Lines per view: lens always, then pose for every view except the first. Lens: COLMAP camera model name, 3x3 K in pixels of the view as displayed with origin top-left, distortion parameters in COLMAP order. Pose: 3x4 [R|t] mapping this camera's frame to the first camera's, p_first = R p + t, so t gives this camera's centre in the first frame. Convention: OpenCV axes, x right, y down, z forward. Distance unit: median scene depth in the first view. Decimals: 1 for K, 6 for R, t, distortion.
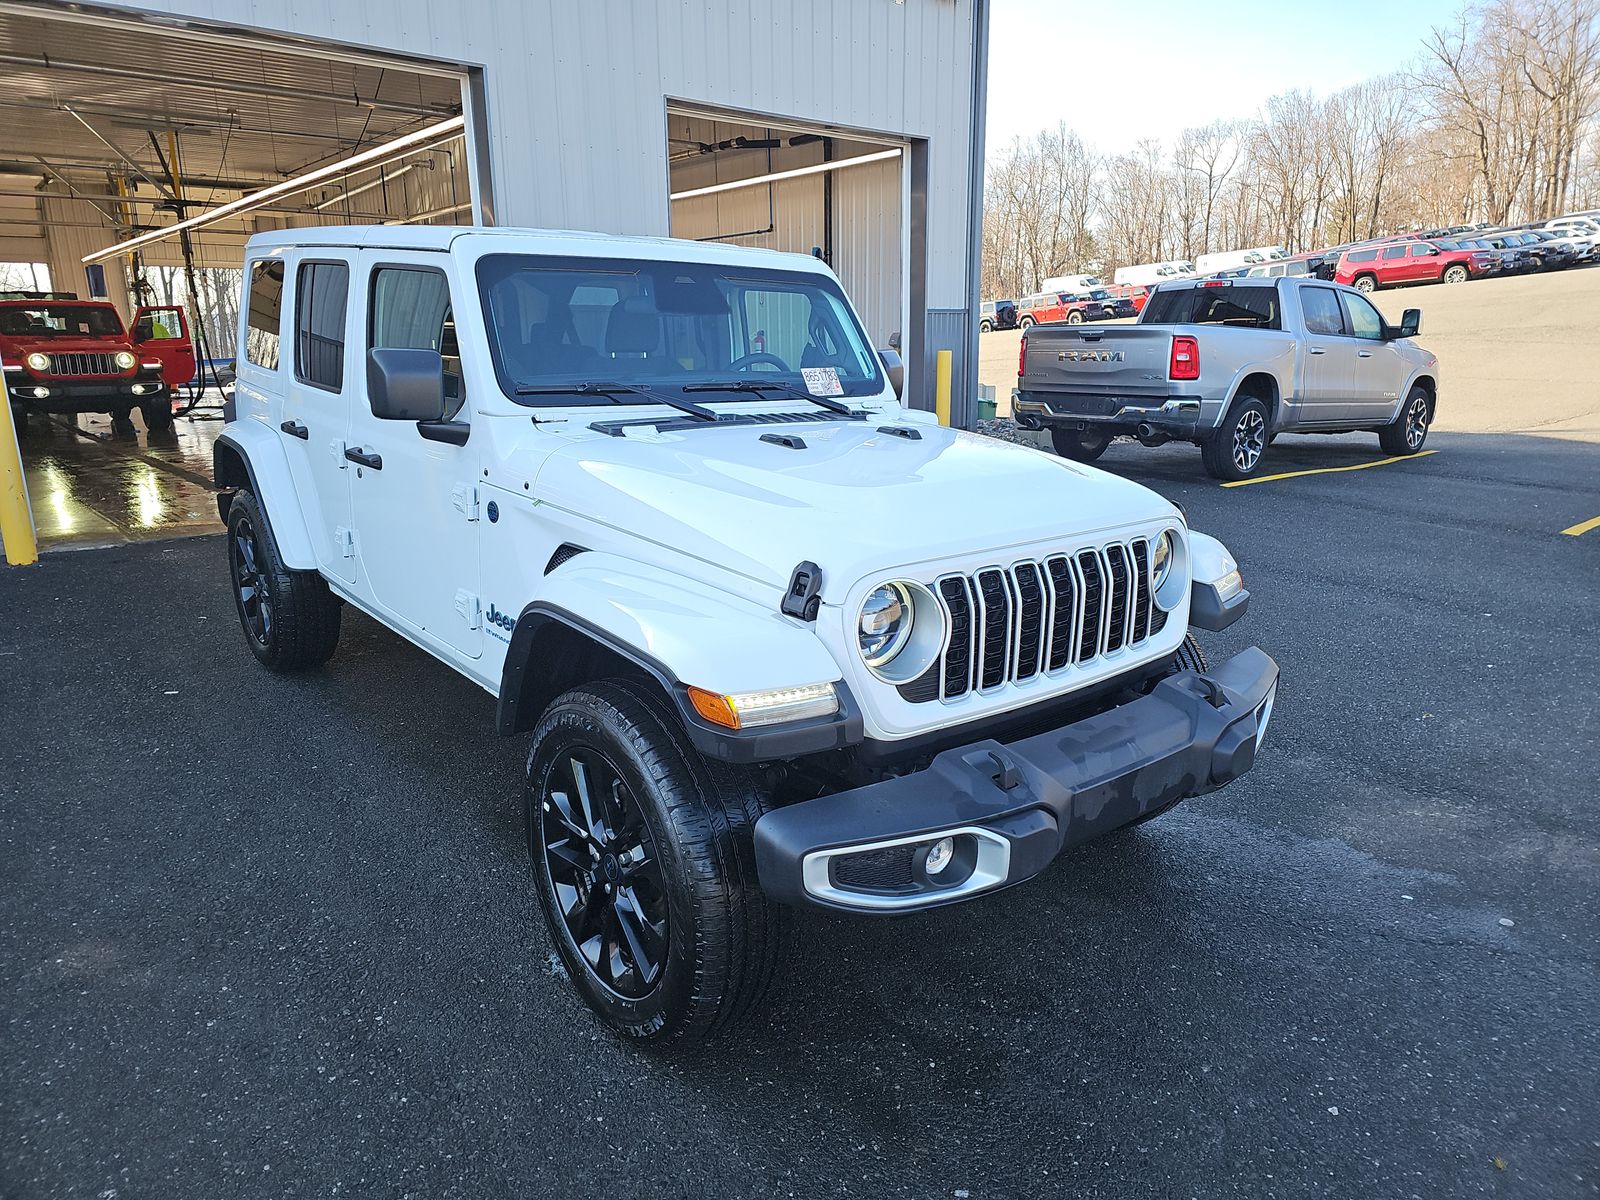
lens RADIAL K [[1050.3, 0, 800.0], [0, 1050.3, 600.0], [0, 0, 1]] dist [0.030180, -0.001700]
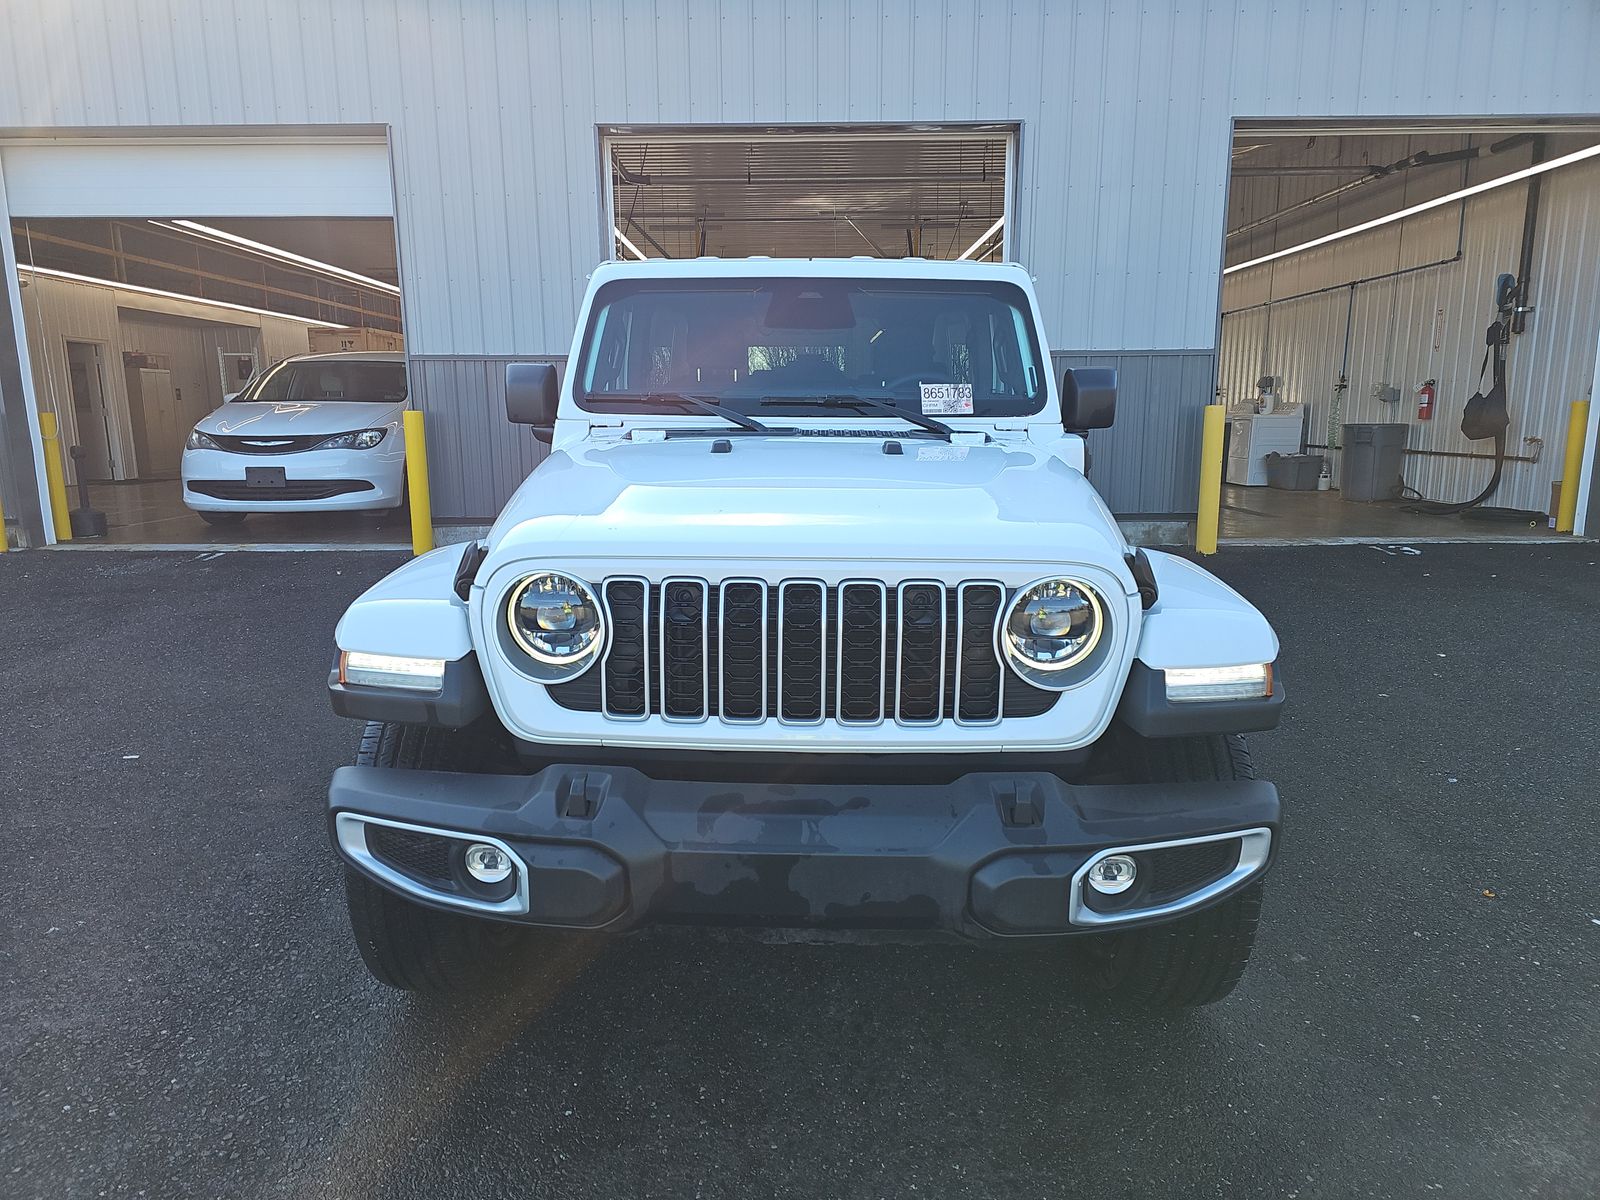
lens RADIAL K [[1035.8, 0, 797.3], [0, 1035.8, 625.9], [0, 0, 1]] dist [0.032129, -0.001477]
pose [[0.765515, 0.138523, -0.628330, 0.576758], [-0.159955, 0.986864, 0.022687, -0.019577], [0.623218, 0.083138, 0.777616, 0.279993]]
